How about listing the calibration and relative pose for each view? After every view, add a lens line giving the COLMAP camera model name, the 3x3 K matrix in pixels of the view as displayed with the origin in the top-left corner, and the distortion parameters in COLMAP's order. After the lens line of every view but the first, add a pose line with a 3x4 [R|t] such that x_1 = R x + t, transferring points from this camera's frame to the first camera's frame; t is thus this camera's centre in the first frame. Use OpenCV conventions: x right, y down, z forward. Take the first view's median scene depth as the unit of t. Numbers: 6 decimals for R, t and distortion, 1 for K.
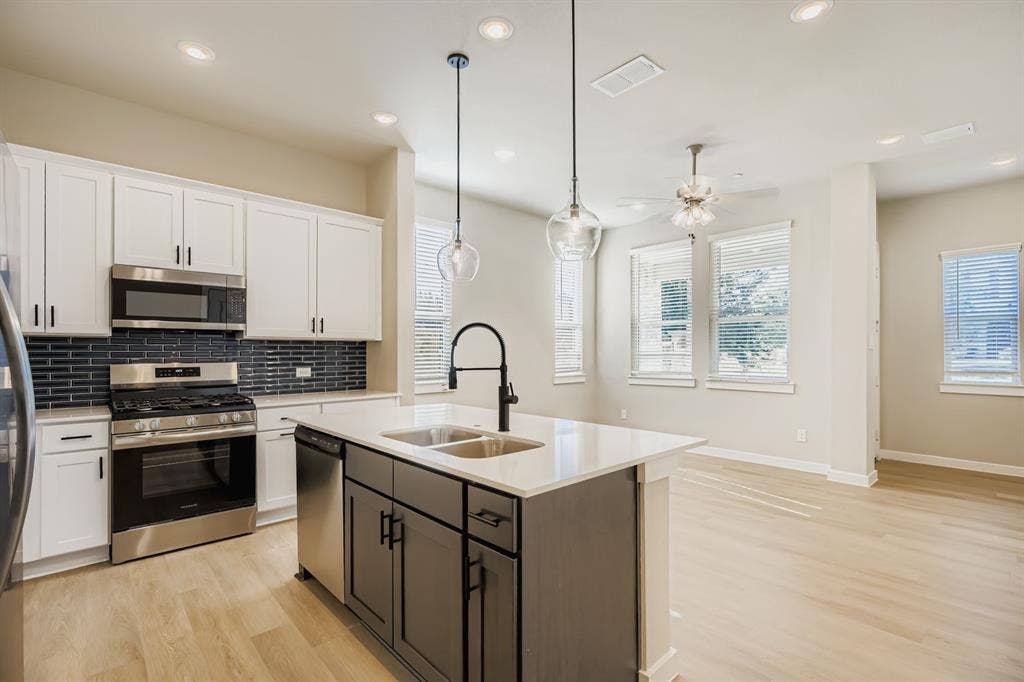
lens RADIAL K [[468.9, 0, 512.0], [0, 468.9, 341.0], [0, 0, 1]] dist [0.000754, -0.000325]
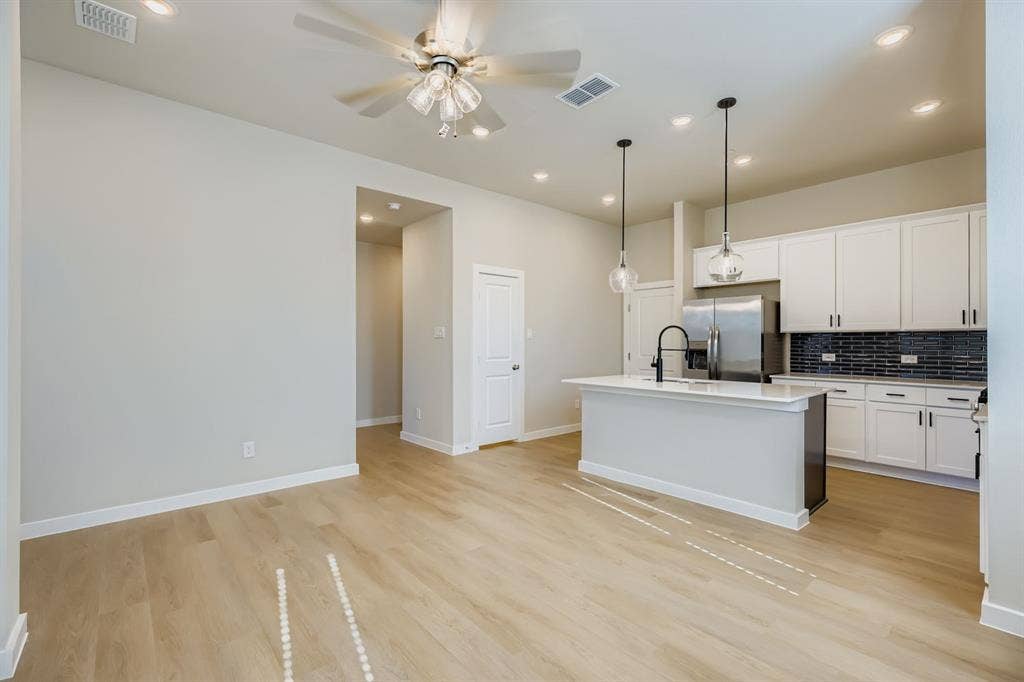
lens RADIAL K [[468.9, 0, 512.0], [0, 468.9, 341.0], [0, 0, 1]] dist [0.000754, -0.000325]
pose [[-0.998842, 0.001753, 0.048076, 0.264761], [0.001565, 0.999991, -0.003944, 0.016649], [-0.048083, -0.003864, -0.998836, 1.548519]]
